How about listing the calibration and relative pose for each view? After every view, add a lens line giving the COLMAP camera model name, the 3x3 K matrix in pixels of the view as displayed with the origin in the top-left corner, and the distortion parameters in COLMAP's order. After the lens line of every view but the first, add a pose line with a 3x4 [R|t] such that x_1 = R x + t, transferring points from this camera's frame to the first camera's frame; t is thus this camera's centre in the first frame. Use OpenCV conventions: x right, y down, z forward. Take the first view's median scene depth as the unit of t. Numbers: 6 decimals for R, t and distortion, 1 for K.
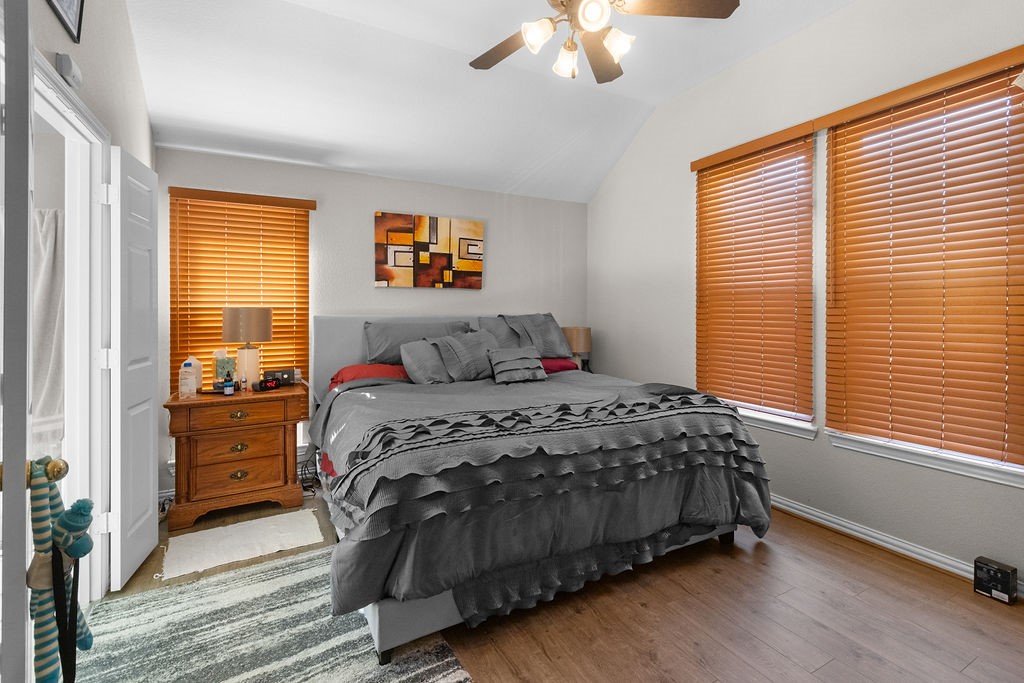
lens RADIAL K [[468.2, 0, 514.1], [0, 468.2, 287.1], [0, 0, 1]] dist [-0.000081, -0.000097]
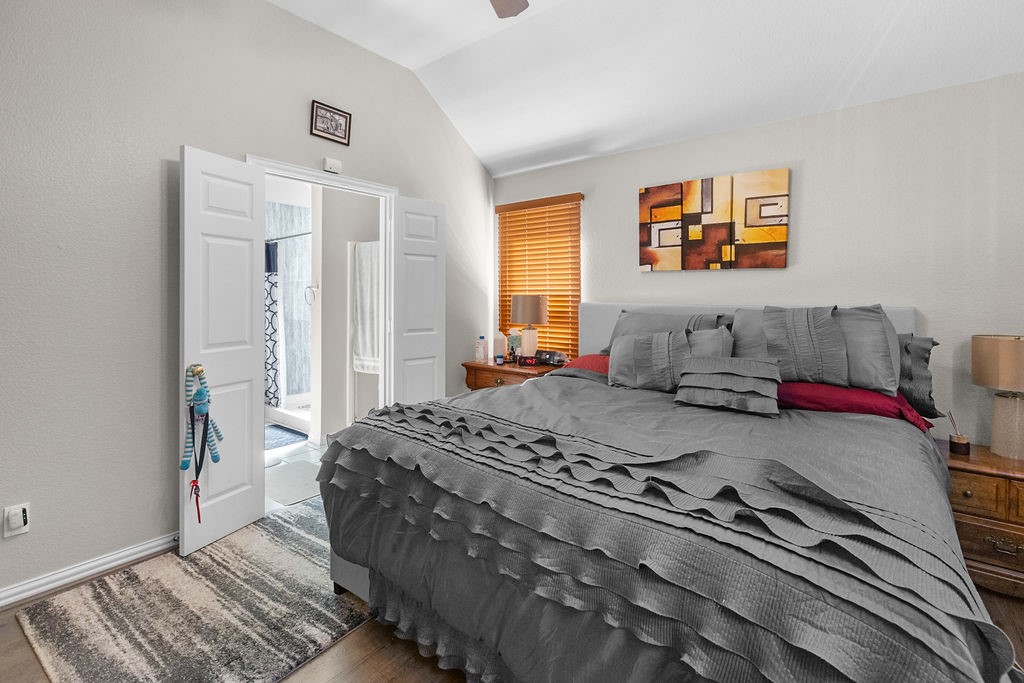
lens RADIAL K [[468.2, 0, 514.1], [0, 468.2, 287.1], [0, 0, 1]] dist [-0.000081, -0.000097]
pose [[0.394955, -0.015562, -0.918569, 0.421714], [0.038393, 0.999263, -0.000421, 0.018723], [0.917898, -0.035100, 0.395261, 0.406057]]
